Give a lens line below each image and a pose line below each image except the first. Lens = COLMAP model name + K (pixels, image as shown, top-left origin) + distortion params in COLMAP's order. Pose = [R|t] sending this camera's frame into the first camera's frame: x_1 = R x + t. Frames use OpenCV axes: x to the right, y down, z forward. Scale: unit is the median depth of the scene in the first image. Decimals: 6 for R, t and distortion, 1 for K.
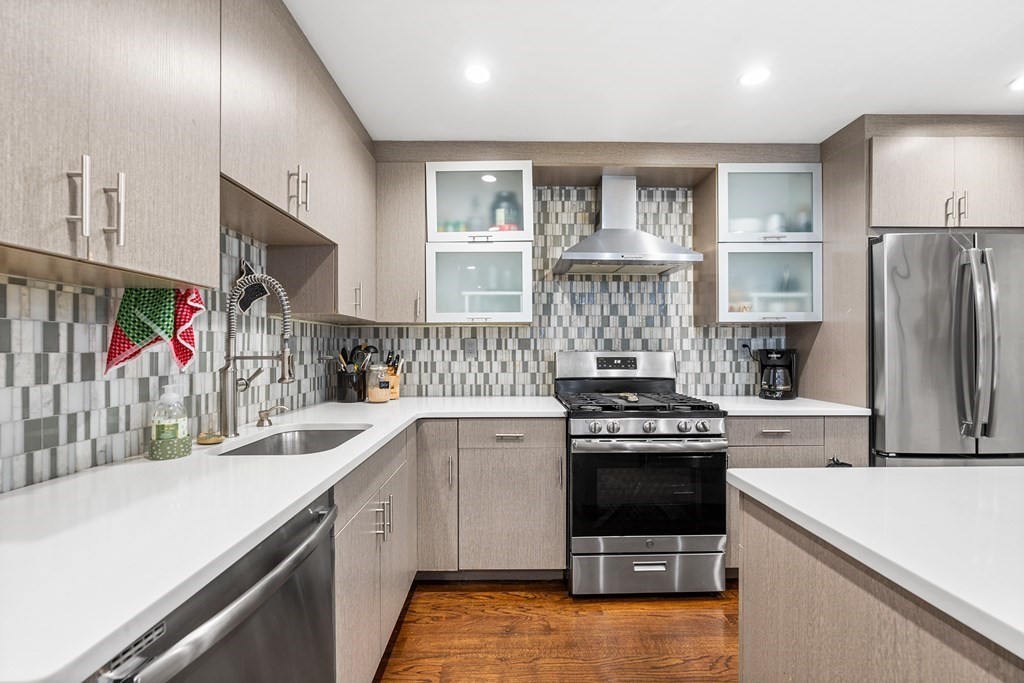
lens RADIAL K [[412.8, 0, 515.1], [0, 412.8, 350.5], [0, 0, 1]] dist [-0.004886, 0.000128]
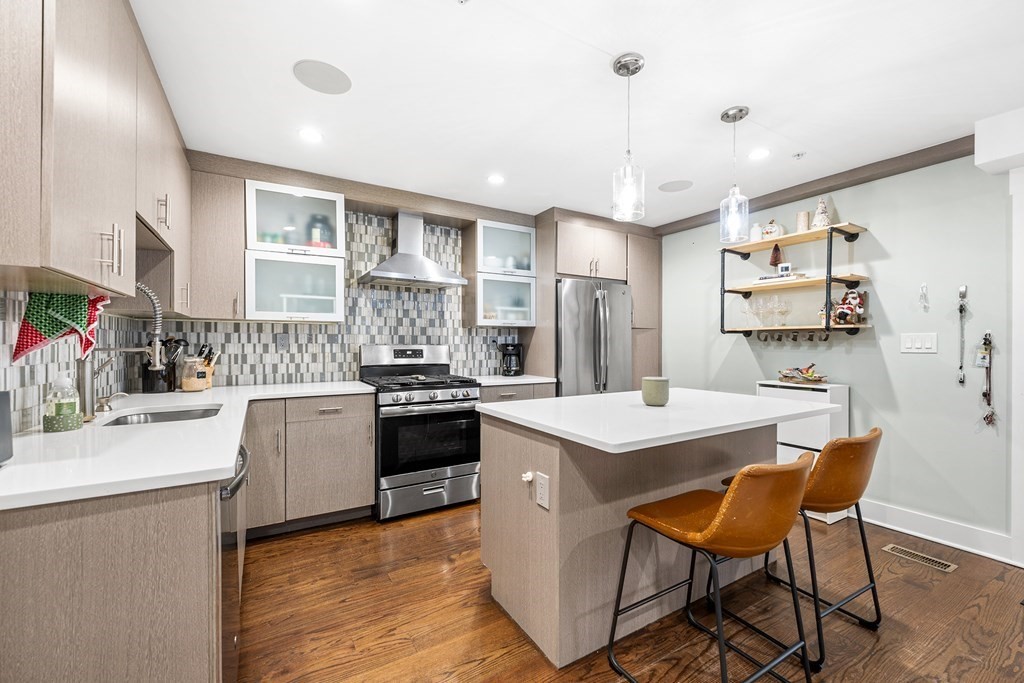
lens RADIAL K [[412.8, 0, 510.7], [0, 412.8, 345.0], [0, 0, 1]] dist [-0.004886, 0.000128]
pose [[0.866449, 0.001645, 0.499263, -0.147783], [-0.002278, 0.999997, 0.000658, 0.001026], [-0.499261, -0.001707, 0.866450, -0.357270]]
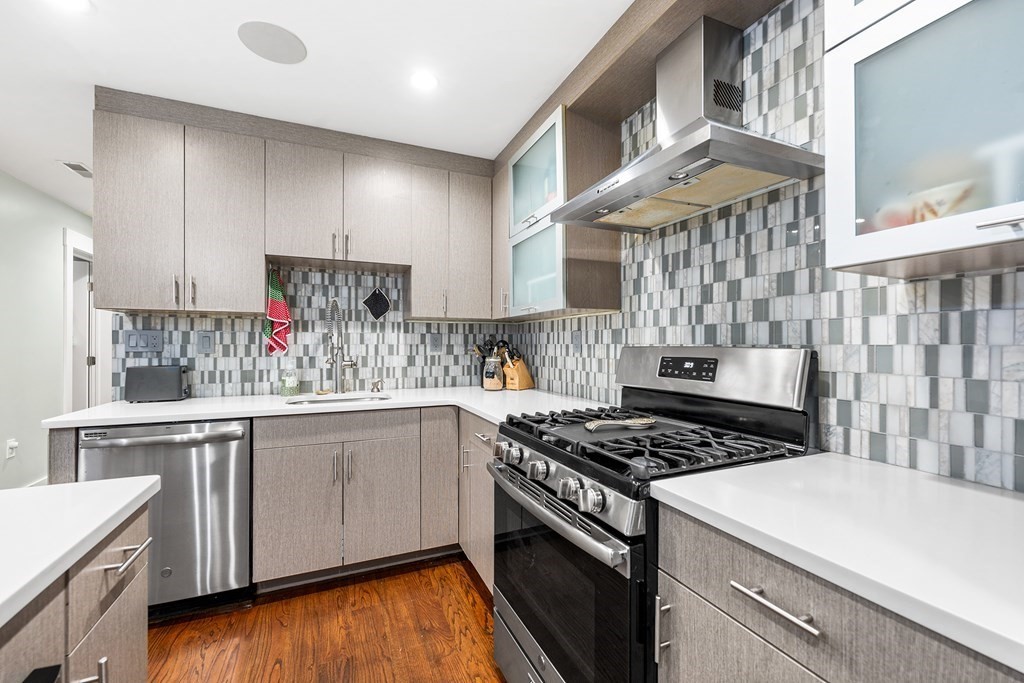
lens RADIAL K [[412.8, 0, 511.0], [0, 412.8, 343.0], [0, 0, 1]] dist [-0.004886, 0.000128]
pose [[0.387653, -0.000876, -0.921805, 0.728714], [-0.003707, 0.999990, -0.002509, -0.000951], [0.921798, 0.004389, 0.387646, 0.605562]]
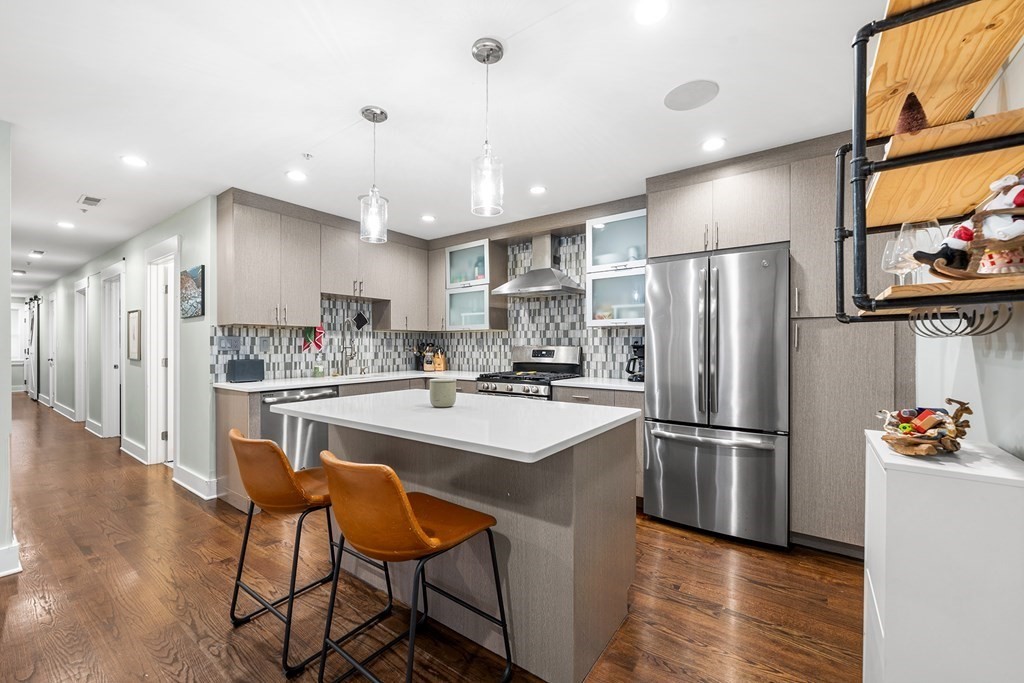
lens RADIAL K [[412.8, 0, 513.3], [0, 412.8, 344.8], [0, 0, 1]] dist [-0.004886, 0.000128]
pose [[0.804327, 0.001104, -0.594185, 1.179913], [-0.002455, 0.999996, -0.001466, -0.000390], [0.594181, 0.002638, 0.804327, -0.362036]]
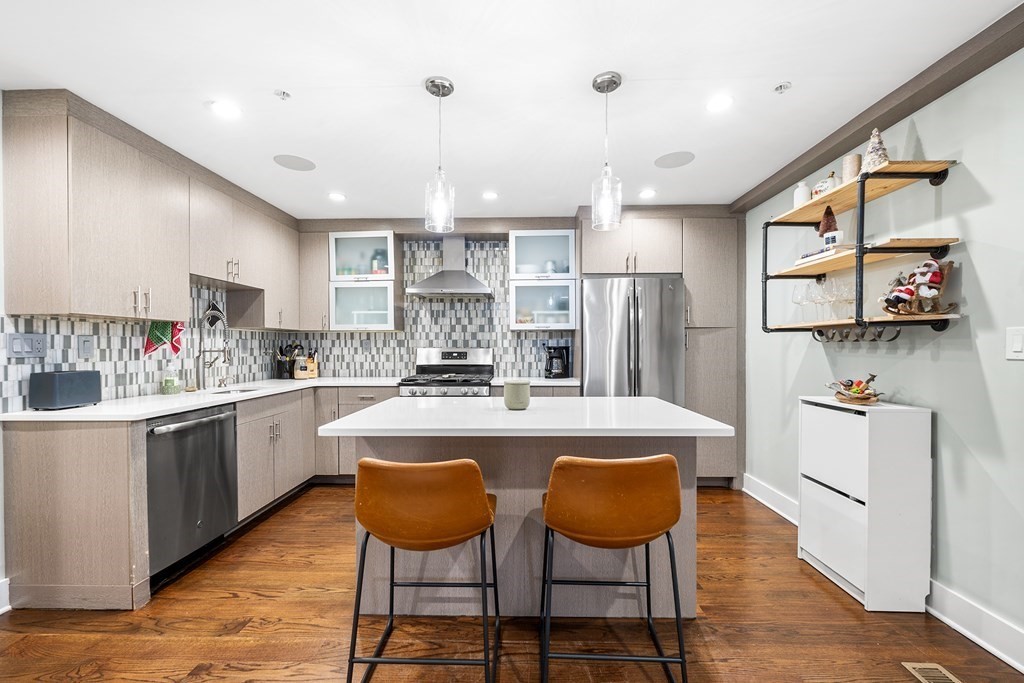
lens RADIAL K [[412.8, 0, 516.5], [0, 412.8, 350.1], [0, 0, 1]] dist [-0.004886, 0.000128]
pose [[0.999508, -0.000701, -0.031356, 0.576095], [0.000901, 0.999979, 0.006360, 0.000128], [0.031351, -0.006385, 0.999488, -0.611613]]
